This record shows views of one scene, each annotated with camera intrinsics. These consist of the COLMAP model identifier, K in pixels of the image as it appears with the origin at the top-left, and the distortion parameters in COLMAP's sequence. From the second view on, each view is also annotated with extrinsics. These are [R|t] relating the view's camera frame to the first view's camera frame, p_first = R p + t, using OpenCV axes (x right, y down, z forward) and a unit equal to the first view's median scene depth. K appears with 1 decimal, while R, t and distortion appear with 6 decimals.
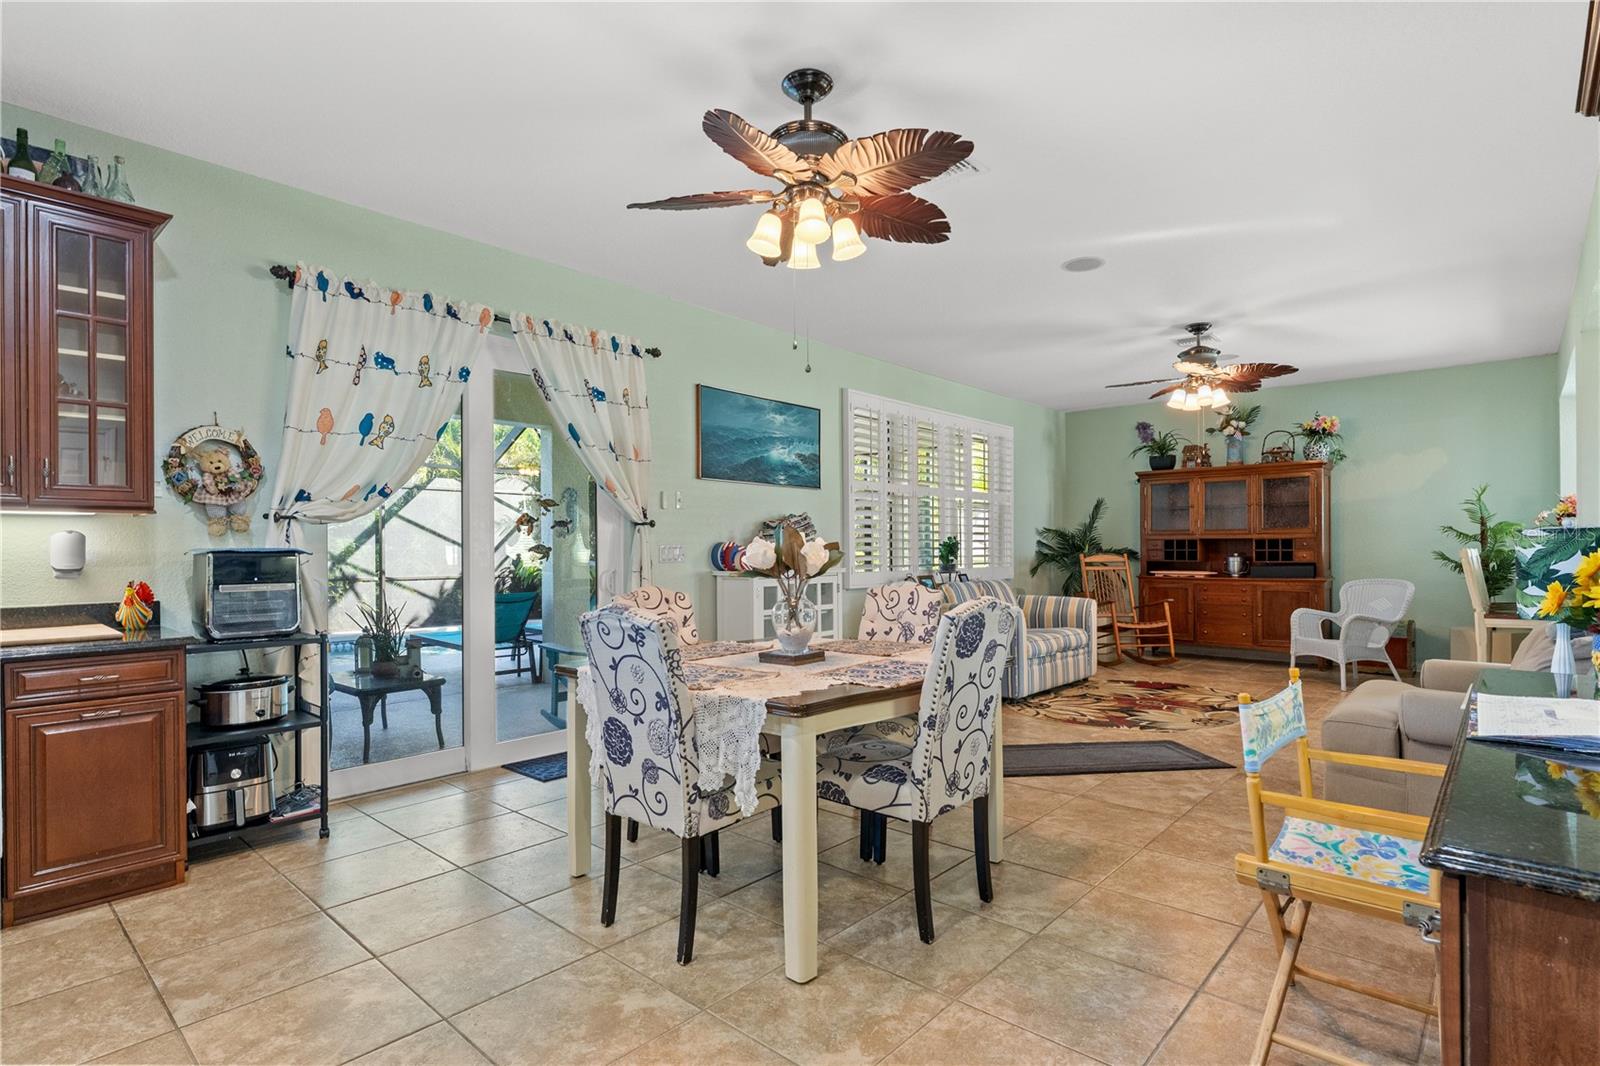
lens RADIAL K [[795.5, 0, 799.4], [0, 795.5, 549.3], [0, 0, 1]] dist [-0.000358, -0.001174]
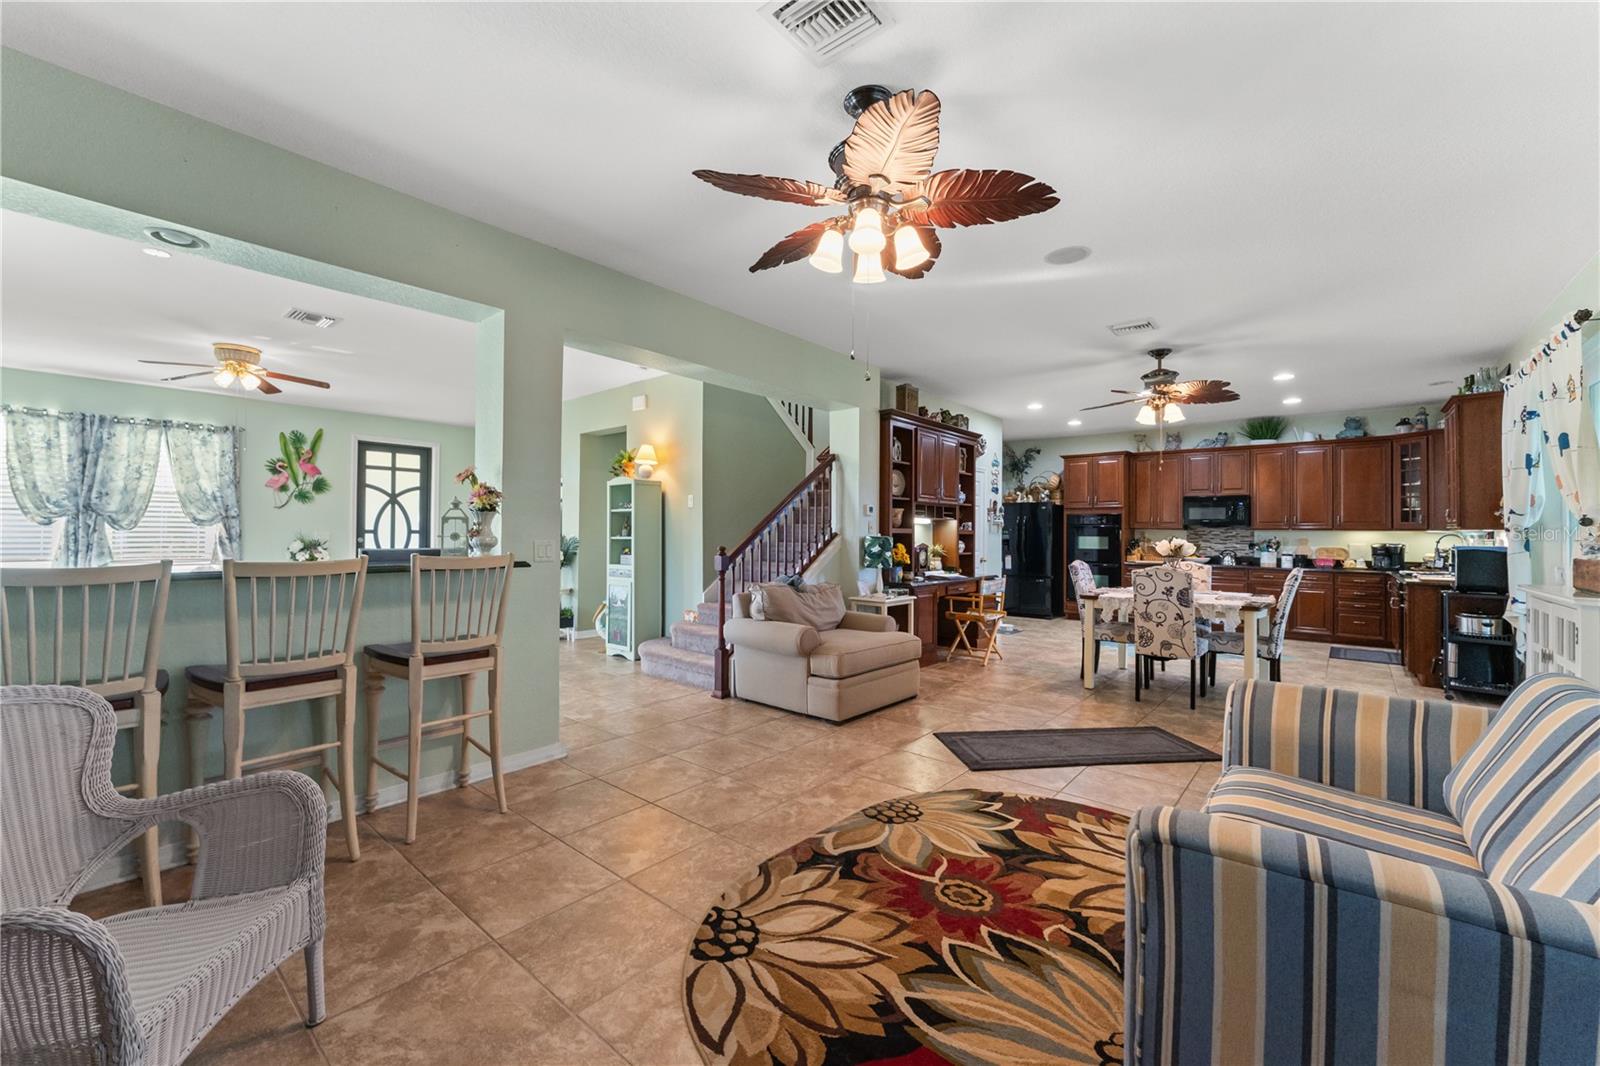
lens RADIAL K [[646.9, 0, 795.0], [0, 646.9, 534.1], [0, 0, 1]] dist [0.001319, -0.001023]
pose [[-0.999503, -0.001573, -0.031475, 0.561776], [-0.001595, 0.999999, 0.000664, -0.015634], [0.031474, 0.000714, -0.999504, 1.395836]]
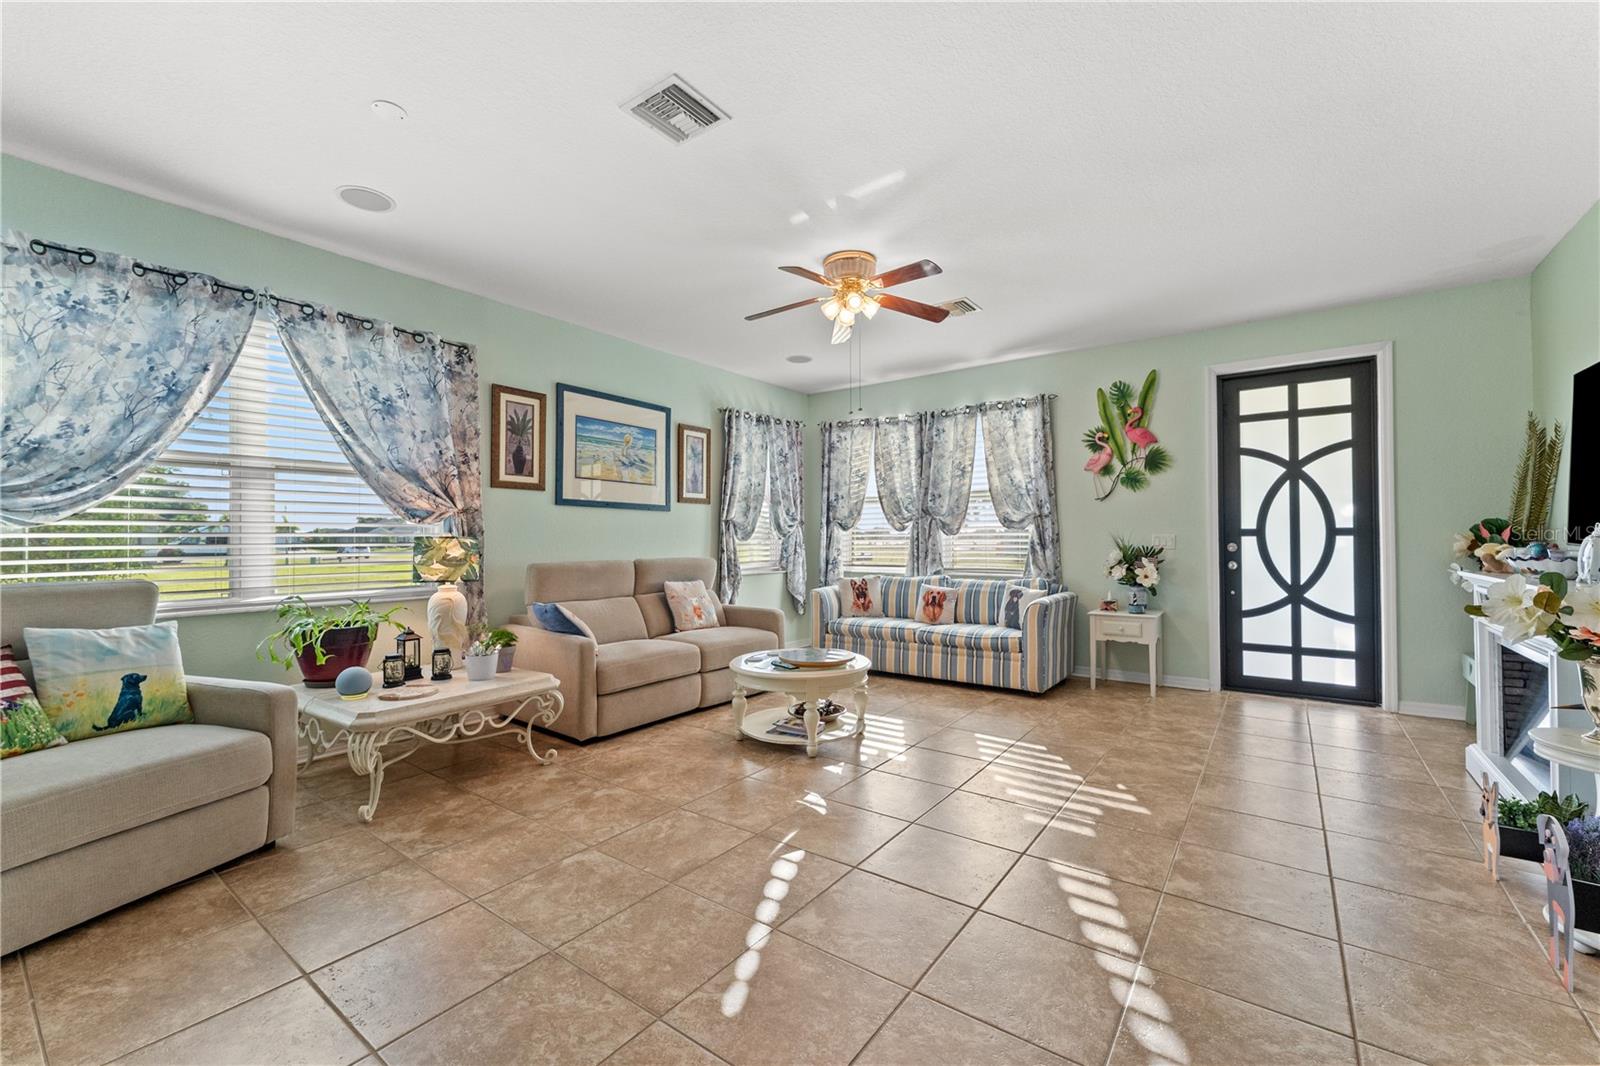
lens RADIAL K [[646.9, 0, 805.2], [0, 646.9, 534.1], [0, 0, 1]] dist [0.001319, -0.001023]
pose [[-0.105775, 0.016606, 0.994251, 0.721689], [0.005069, 0.999857, -0.016161, -0.005992], [-0.994377, 0.003331, -0.105844, 0.531899]]
